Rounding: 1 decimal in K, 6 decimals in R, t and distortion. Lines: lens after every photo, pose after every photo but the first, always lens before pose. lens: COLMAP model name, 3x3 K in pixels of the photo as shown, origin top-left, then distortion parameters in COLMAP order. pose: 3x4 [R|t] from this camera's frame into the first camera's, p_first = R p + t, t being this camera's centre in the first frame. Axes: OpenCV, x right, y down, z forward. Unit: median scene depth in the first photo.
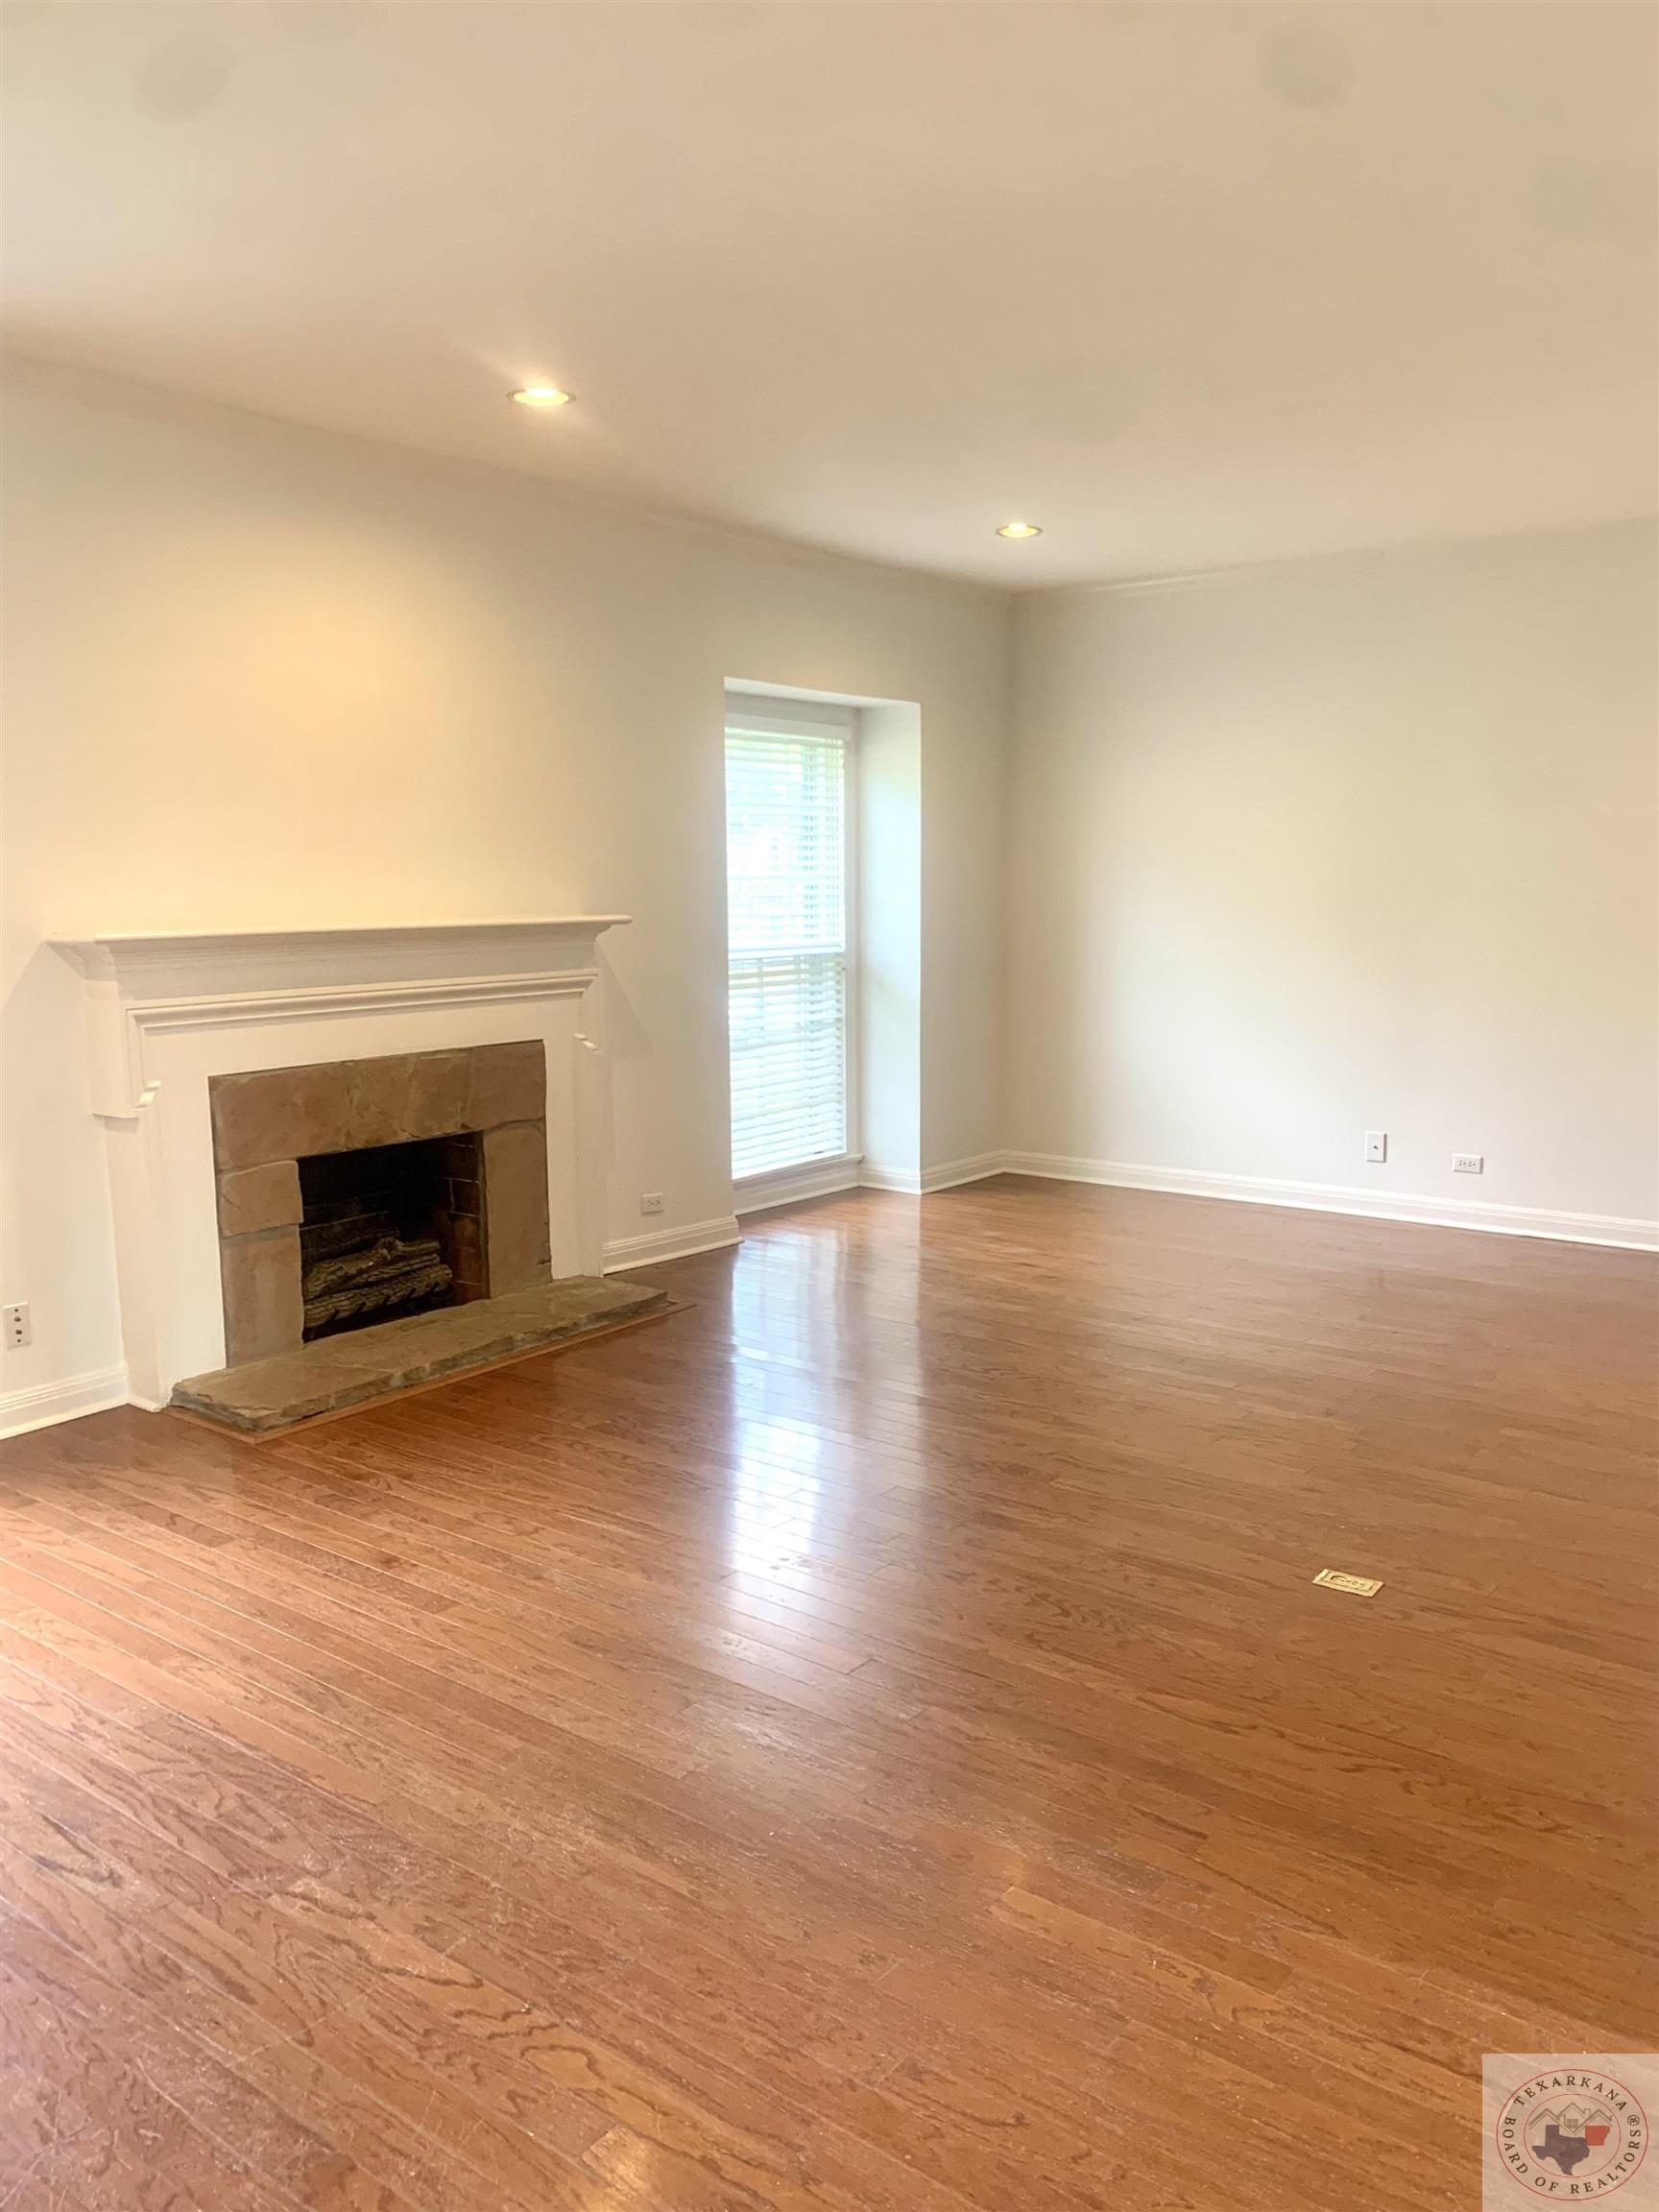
lens RADIAL K [[1704.6, 0, 832.9], [0, 1704.6, 1101.7], [0, 0, 1]] dist [0.025092, -0.011871]
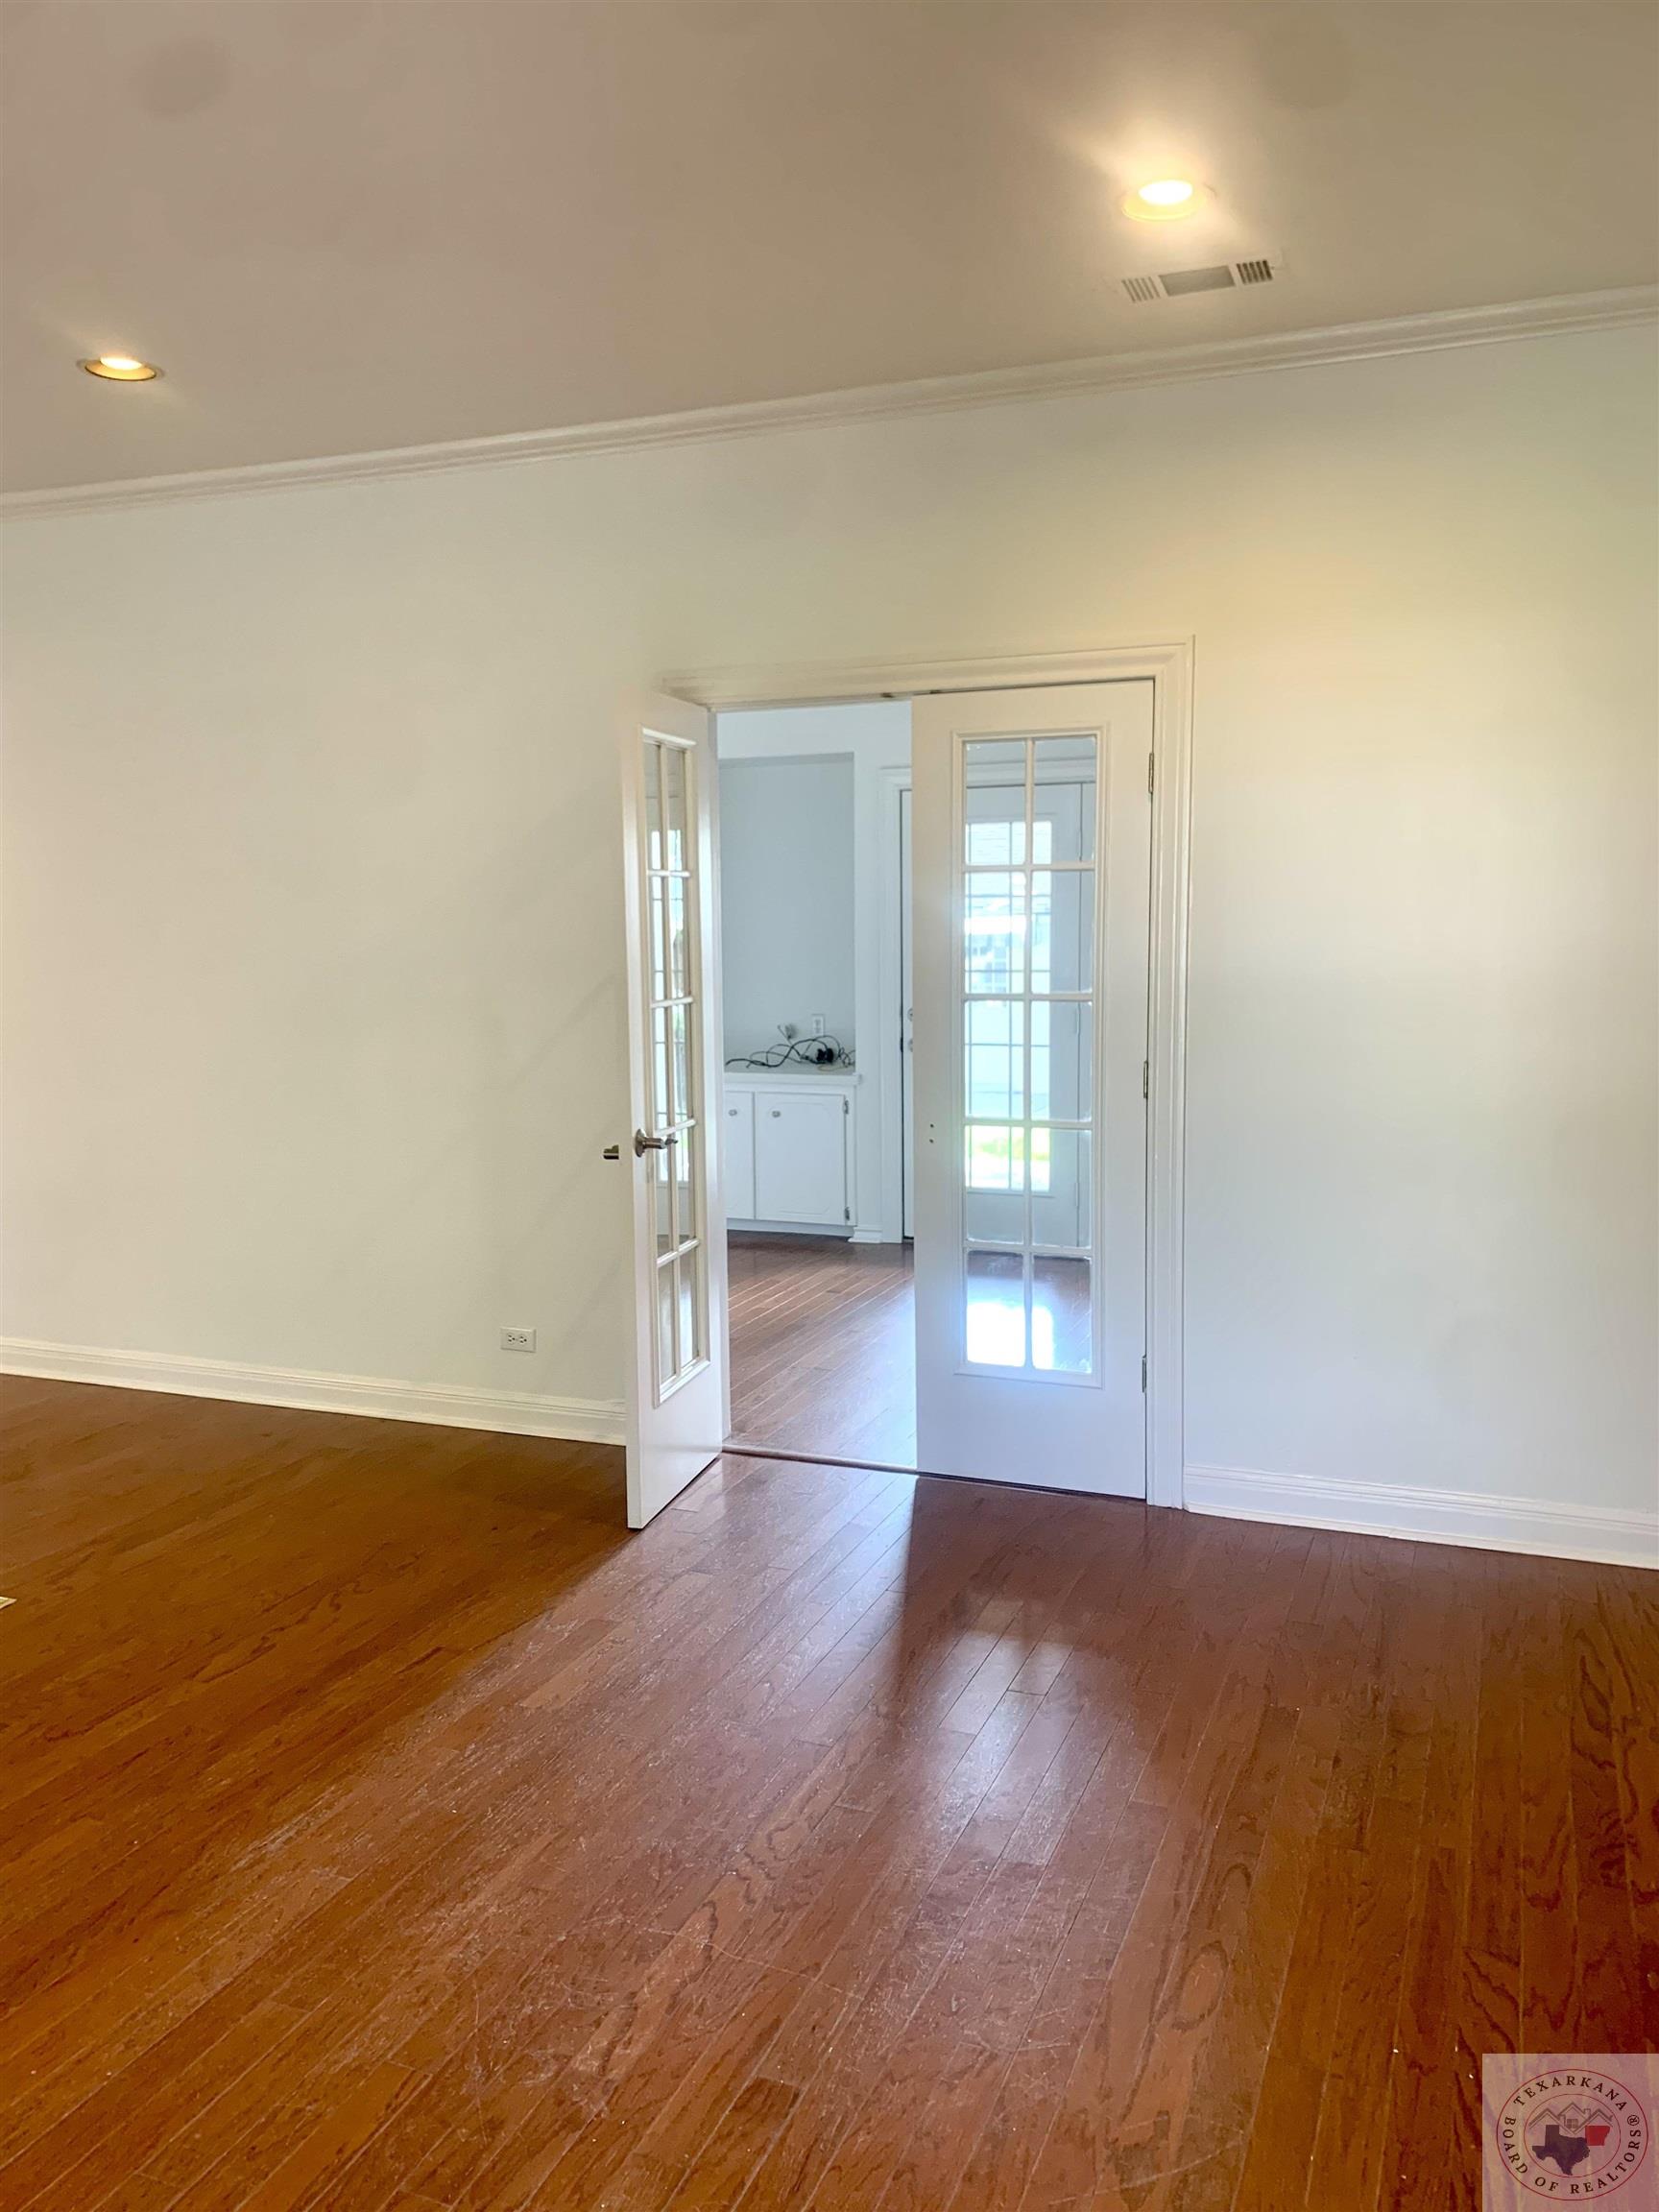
lens RADIAL K [[1704.6, 0, 827.2], [0, 1704.6, 1110.6], [0, 0, 1]] dist [0.025092, -0.011871]
pose [[-0.274292, -0.100708, 0.956359, -0.602240], [0.136797, 0.980301, 0.142463, -0.069562], [-0.951867, 0.169904, -0.255112, 0.542704]]
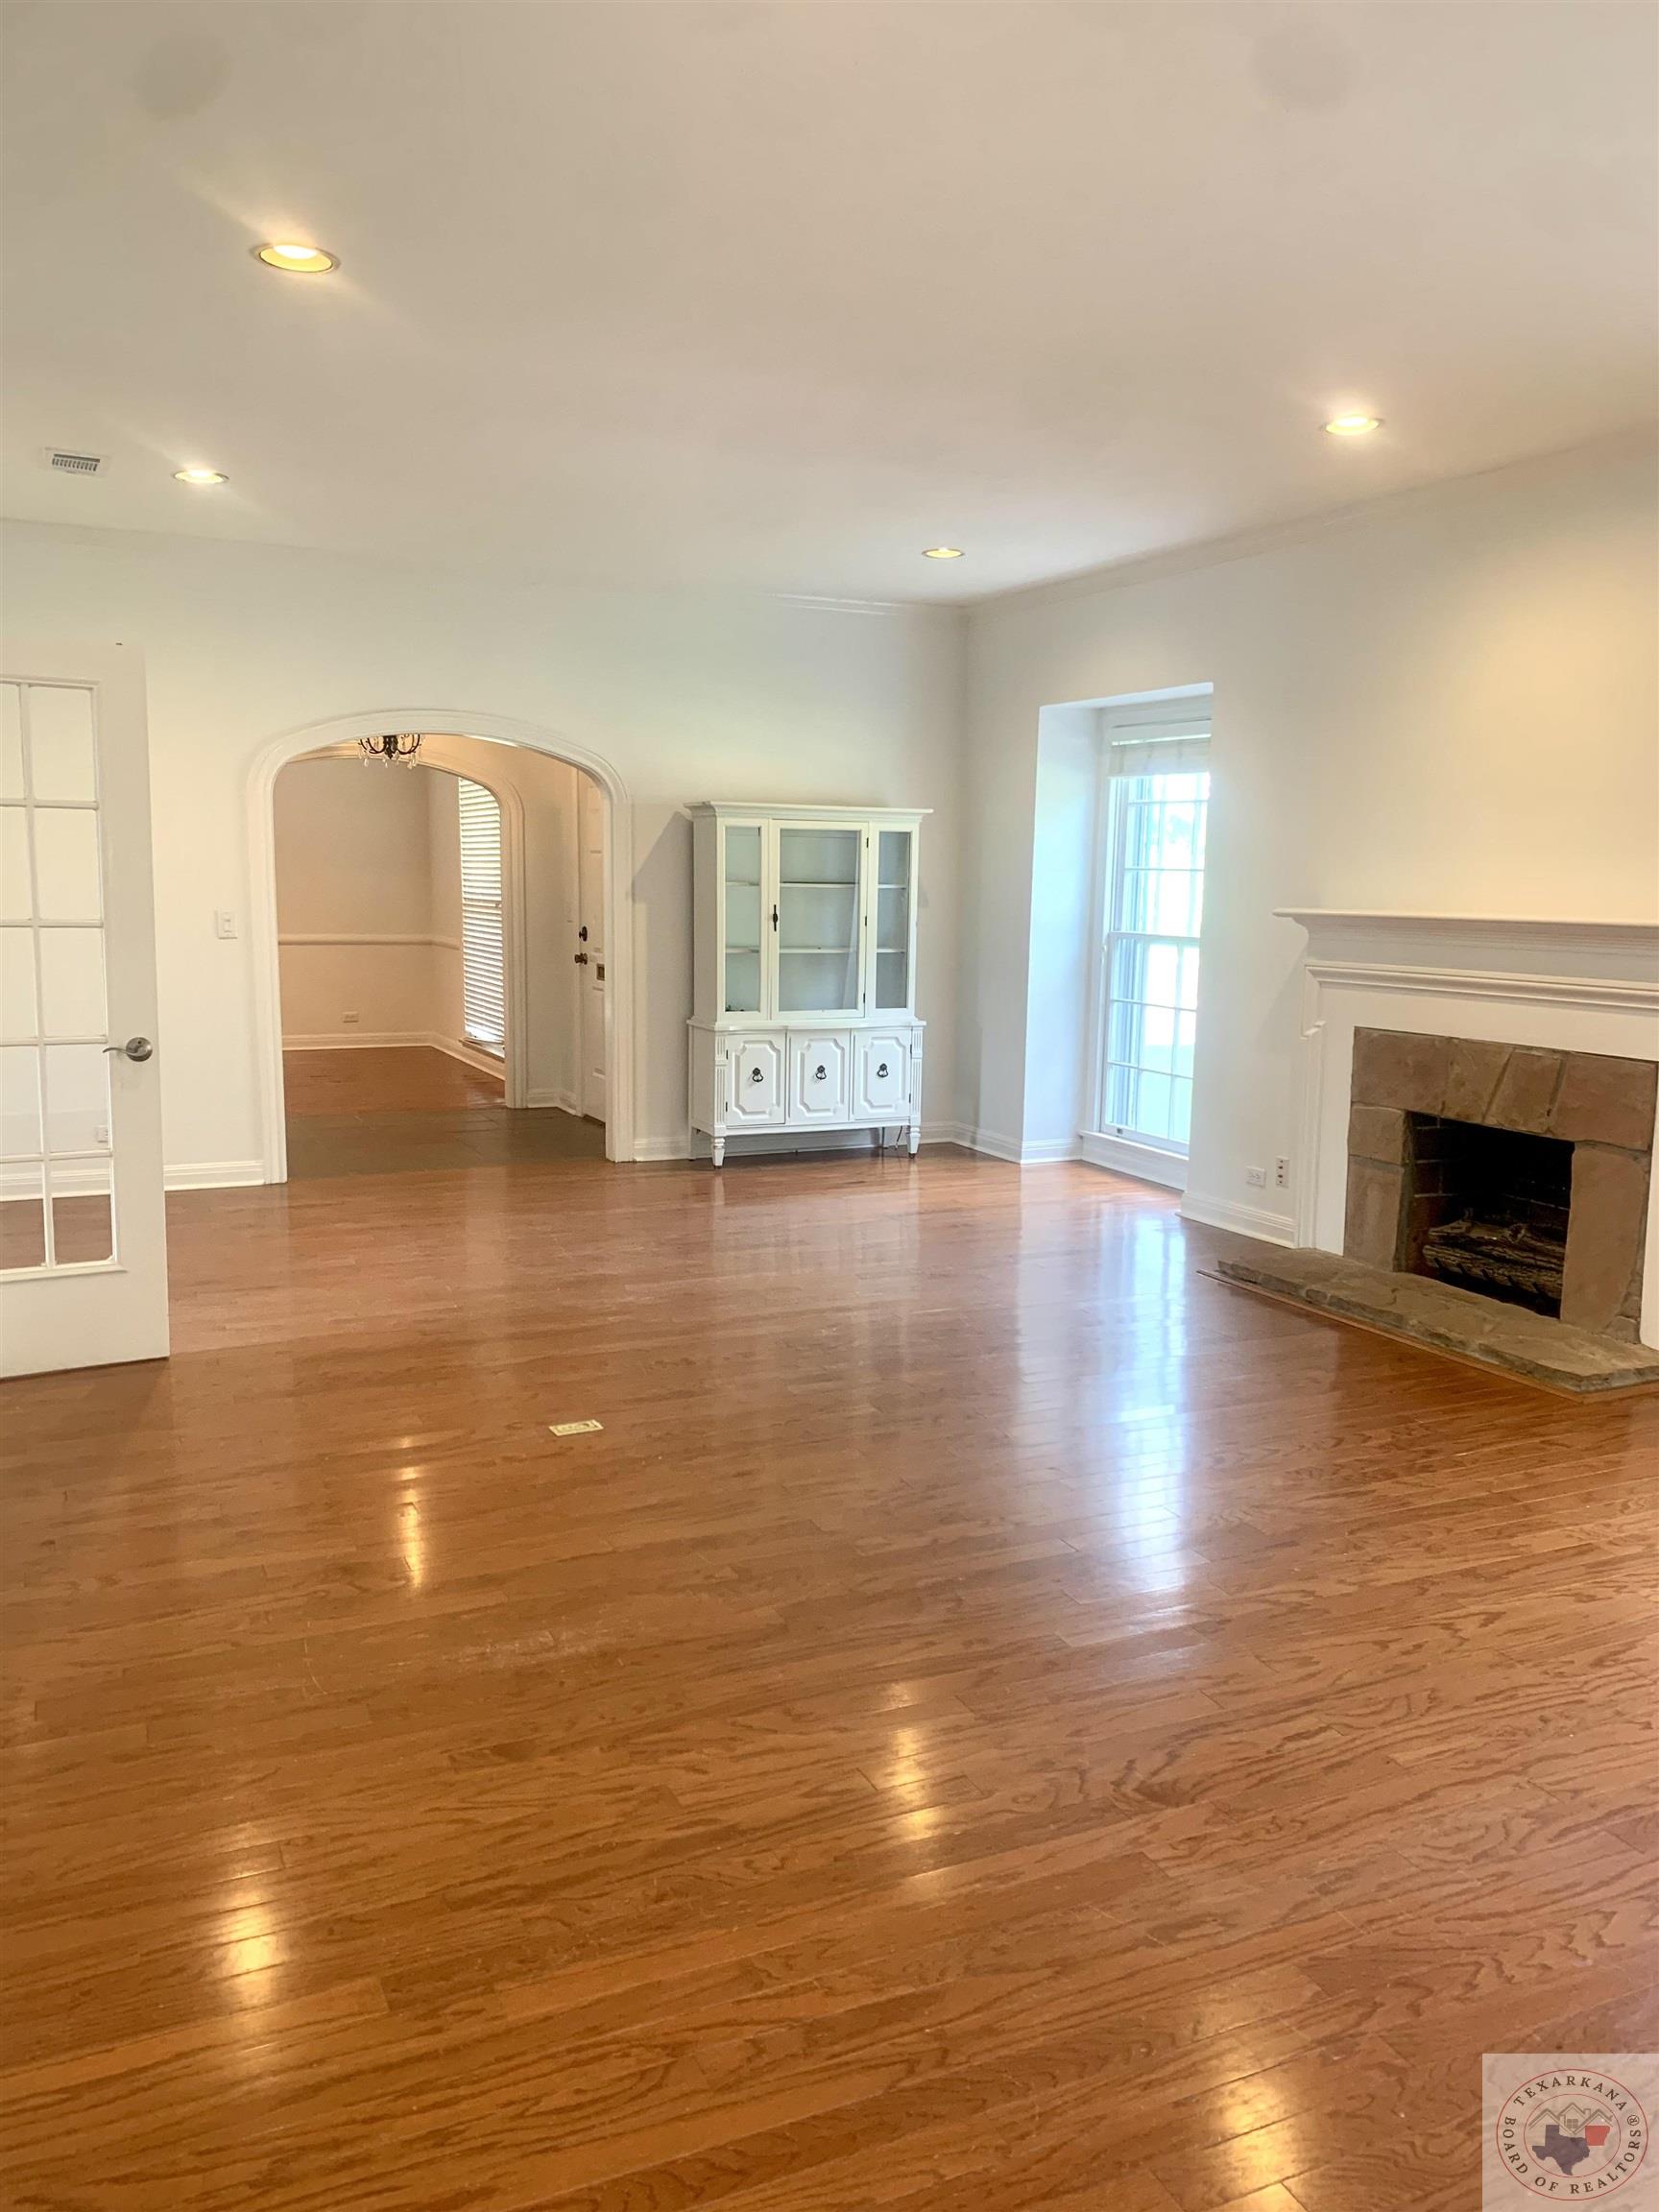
lens RADIAL K [[1704.6, 0, 828.0], [0, 1704.6, 1109.2], [0, 0, 1]] dist [0.025092, -0.011871]
pose [[-0.460622, 0.122813, -0.879059, 0.957854], [-0.128133, 0.970806, 0.202772, -0.164737], [0.878299, 0.206038, -0.431438, 1.234222]]
